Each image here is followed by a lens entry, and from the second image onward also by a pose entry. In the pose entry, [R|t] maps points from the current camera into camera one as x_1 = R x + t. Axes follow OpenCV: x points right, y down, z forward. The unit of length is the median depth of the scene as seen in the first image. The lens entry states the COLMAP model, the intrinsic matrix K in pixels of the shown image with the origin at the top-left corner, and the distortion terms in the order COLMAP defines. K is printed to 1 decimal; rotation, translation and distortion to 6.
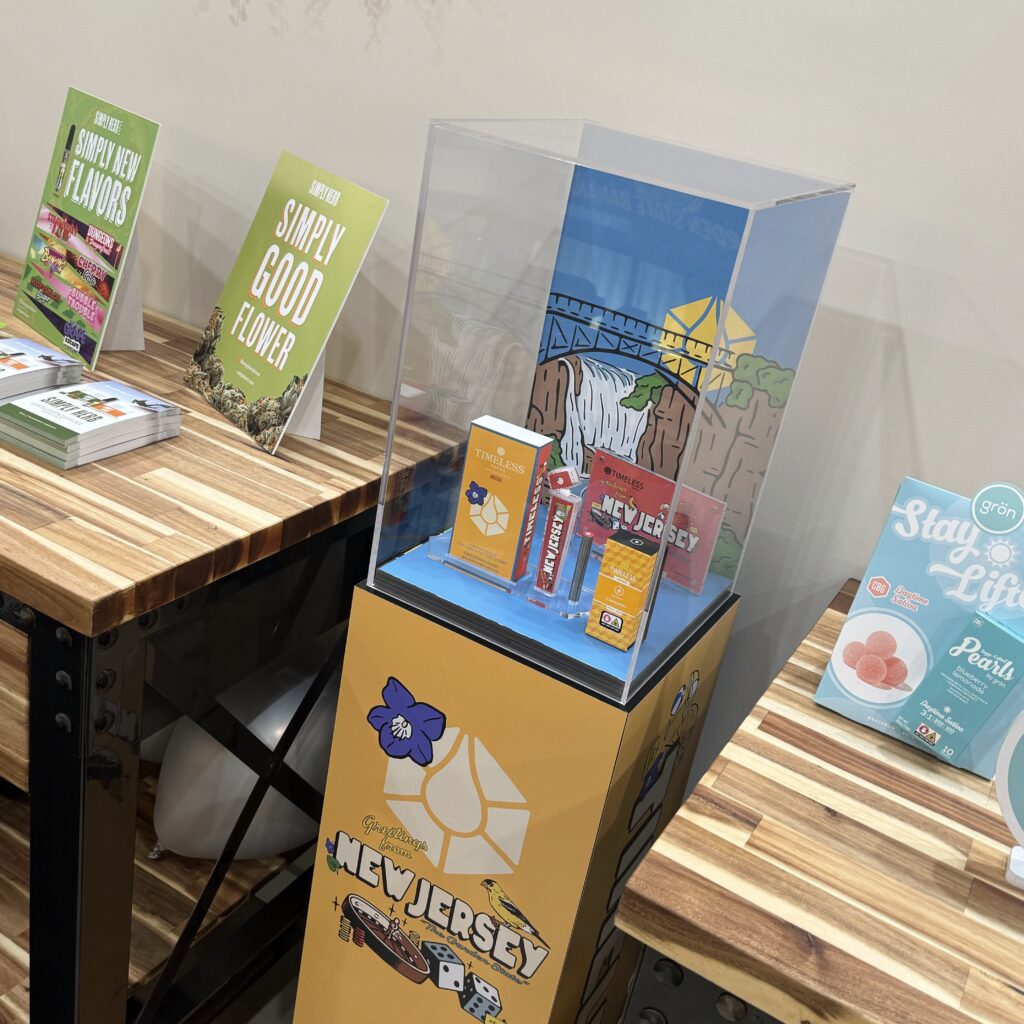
lens RADIAL K [[1132.3, 0, 512.0], [0, 1132.3, 512.0], [0, 0, 1]] dist [0.153437, -0.354814]
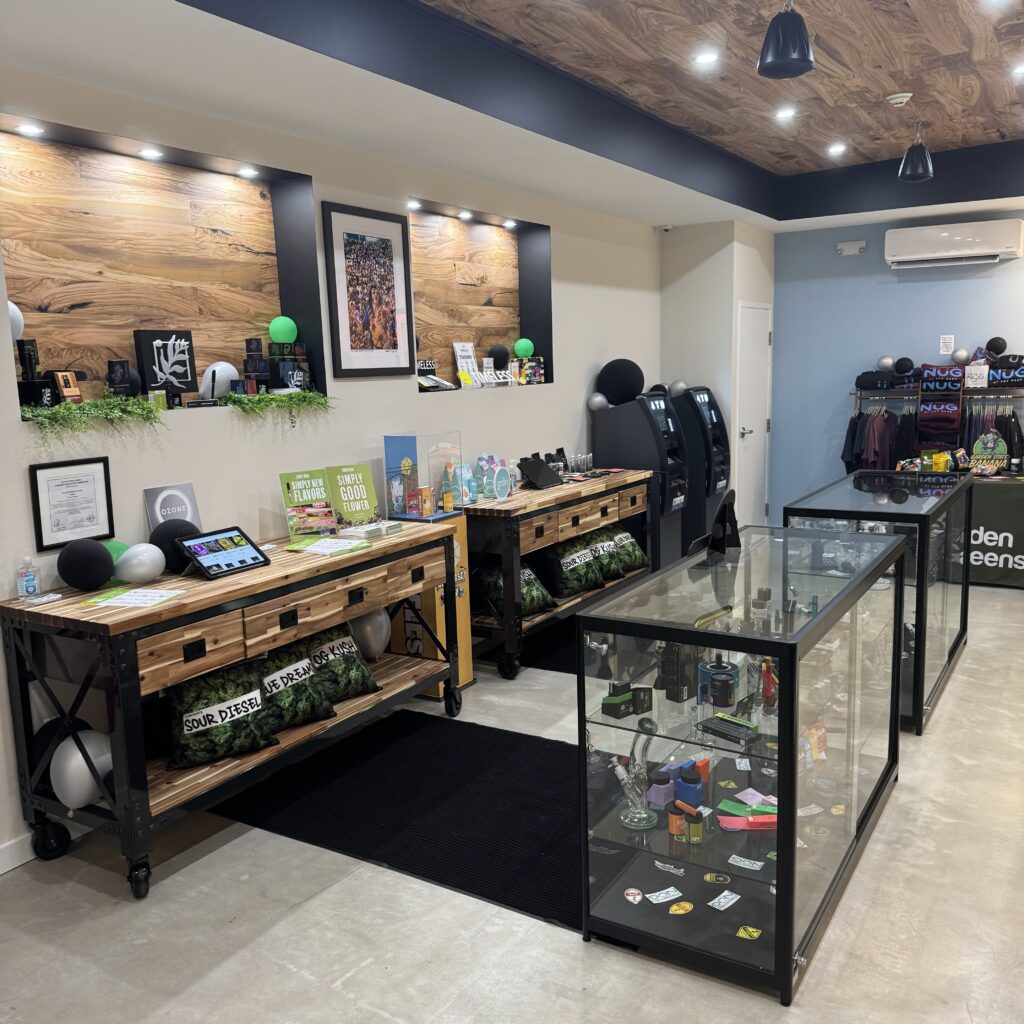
lens RADIAL K [[955.2, 0, 507.9], [0, 955.2, 517.2], [0, 0, 1]] dist [0.166692, -0.339725]
pose [[0.020071, -0.335761, 0.941733, -3.656630], [0.451131, 0.843625, 0.291167, -0.929549], [-0.892232, 0.419001, 0.168404, -0.028026]]
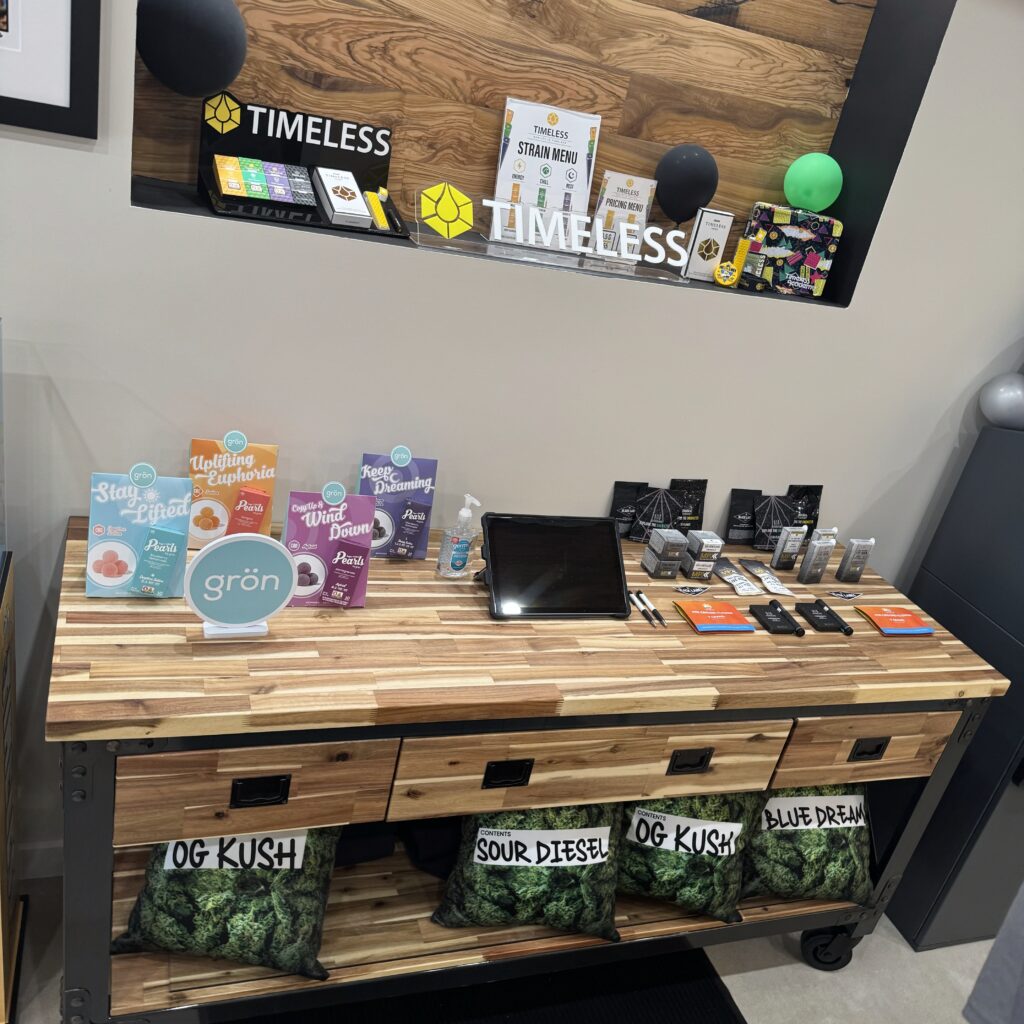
lens RADIAL K [[957.6, 0, 518.2], [0, 957.6, 509.5], [0, 0, 1]] dist [0.166254, -0.325407]
pose [[0.666796, -0.354804, 0.655360, -0.217766], [0.229900, 0.934437, 0.271981, -0.198168], [-0.708893, -0.030689, 0.704648, -0.524383]]
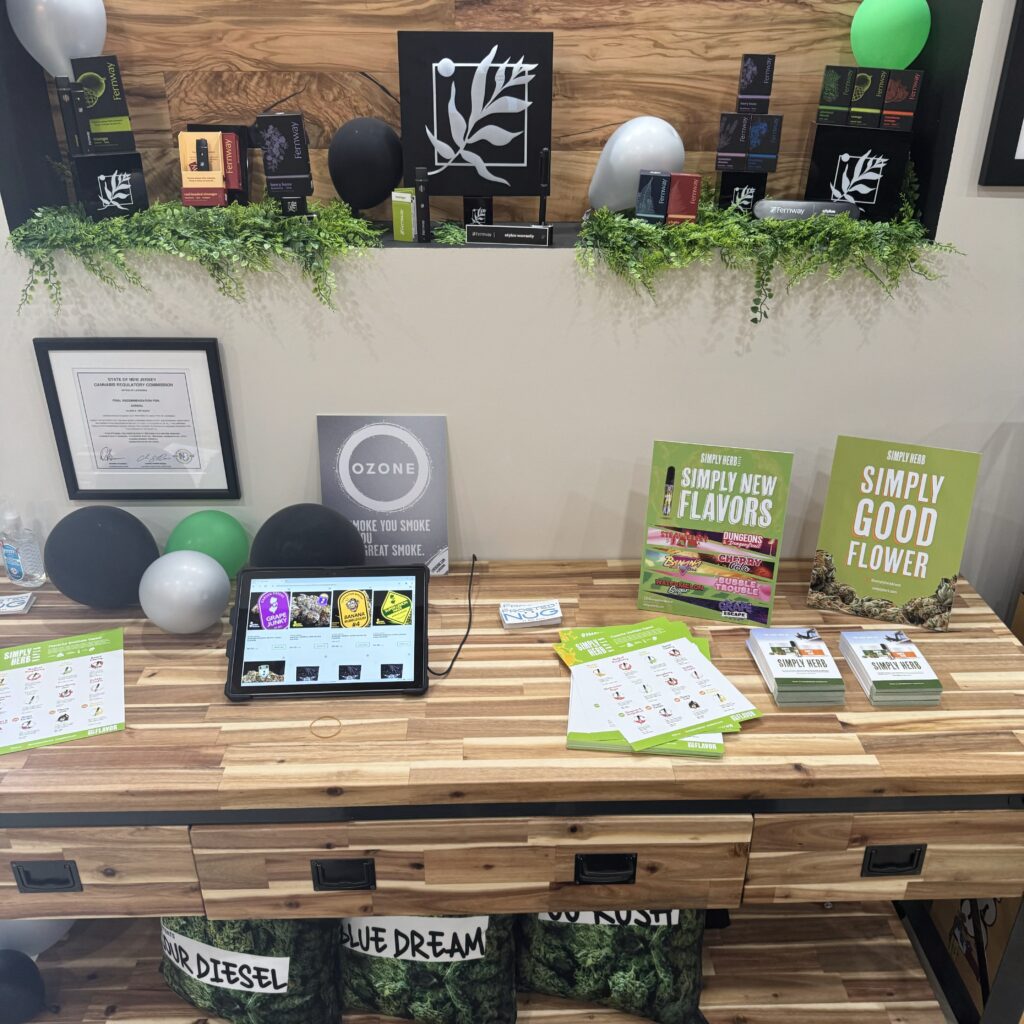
lens RADIAL K [[955.2, 0, 507.9], [0, 955.2, 517.2], [0, 0, 1]] dist [0.166692, -0.339725]
pose [[0.838746, -0.389907, 0.380101, -1.172868], [0.352485, 0.920835, 0.166785, -0.634195], [-0.415041, -0.005911, 0.909783, 0.062689]]
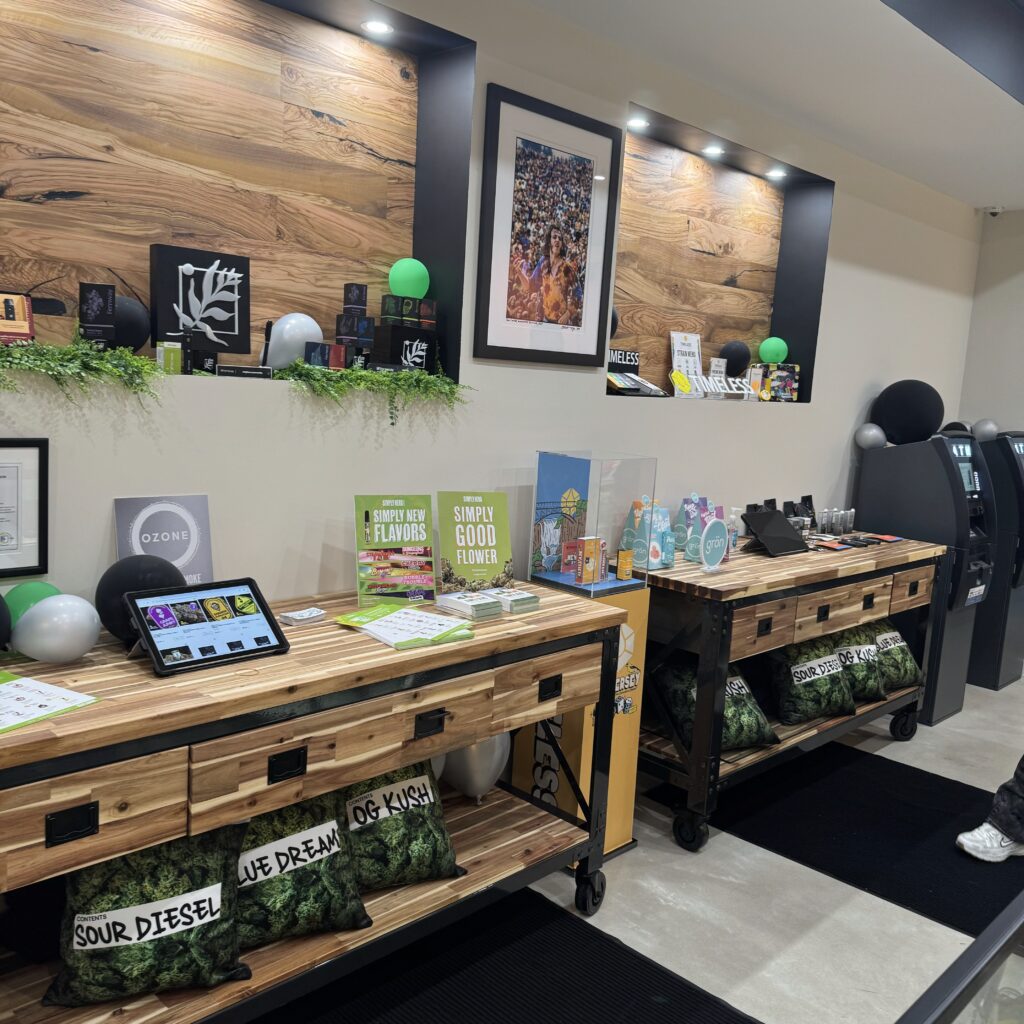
lens RADIAL K [[957.6, 0, 518.2], [0, 957.6, 509.5], [0, 0, 1]] dist [0.166254, -0.325407]
pose [[0.258880, -0.295869, 0.919480, -2.317362], [0.388556, 0.903413, 0.181301, -0.654267], [-0.884311, 0.310334, 0.348837, 0.141058]]
